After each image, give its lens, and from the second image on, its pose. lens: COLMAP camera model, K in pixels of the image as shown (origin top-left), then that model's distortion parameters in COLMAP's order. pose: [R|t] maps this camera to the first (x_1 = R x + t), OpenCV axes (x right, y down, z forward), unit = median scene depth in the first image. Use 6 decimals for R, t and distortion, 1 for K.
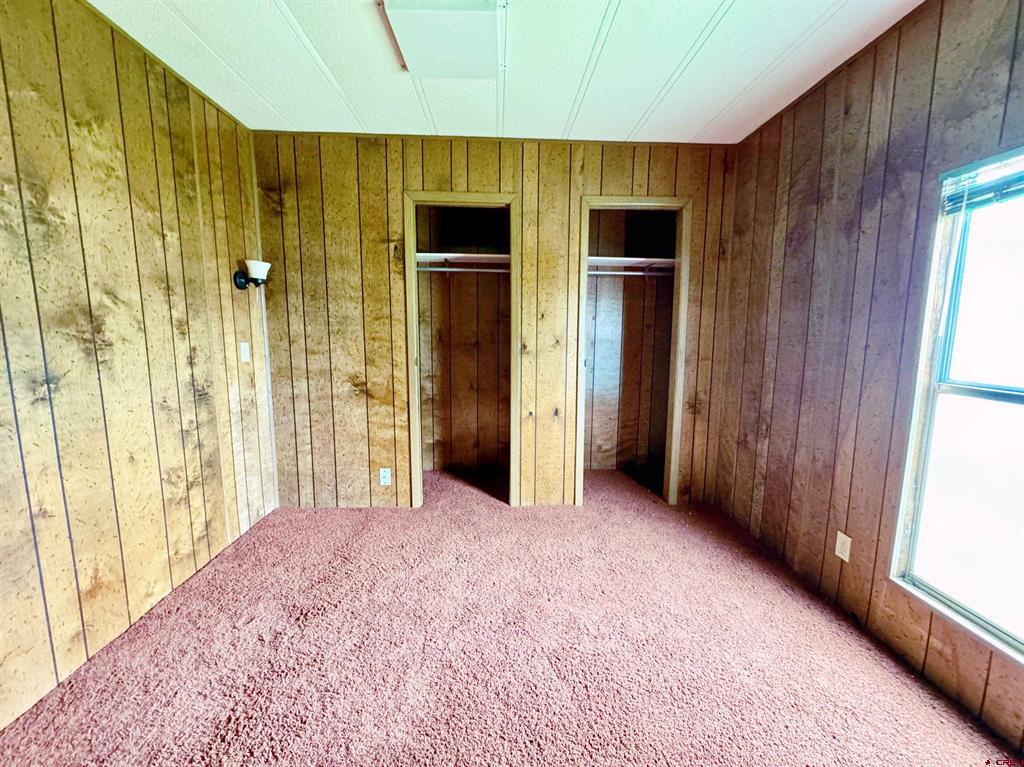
lens RADIAL K [[410.1, 0, 511.3], [0, 410.1, 381.9], [0, 0, 1]] dist [-0.000291, 0.000280]
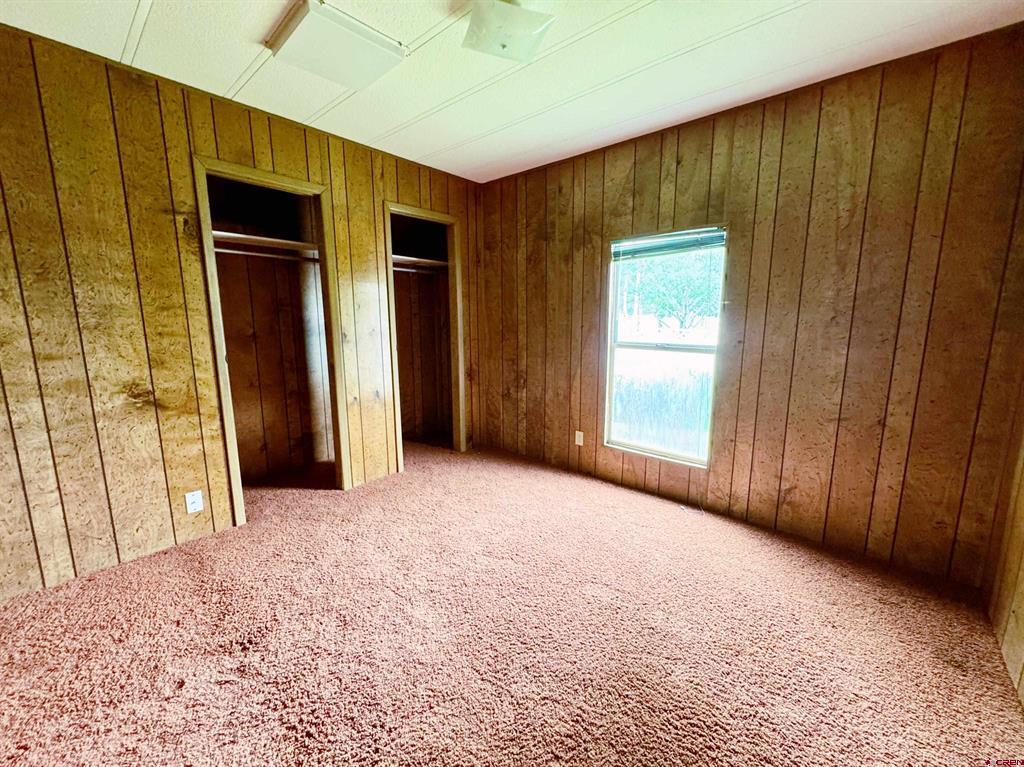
lens RADIAL K [[410.1, 0, 511.3], [0, 410.1, 381.9], [0, 0, 1]] dist [-0.000291, 0.000280]
pose [[0.692059, -0.123123, 0.711263, -0.454419], [0.099015, 0.992224, 0.075418, -0.006607], [-0.715018, 0.018233, 0.698868, -0.034283]]
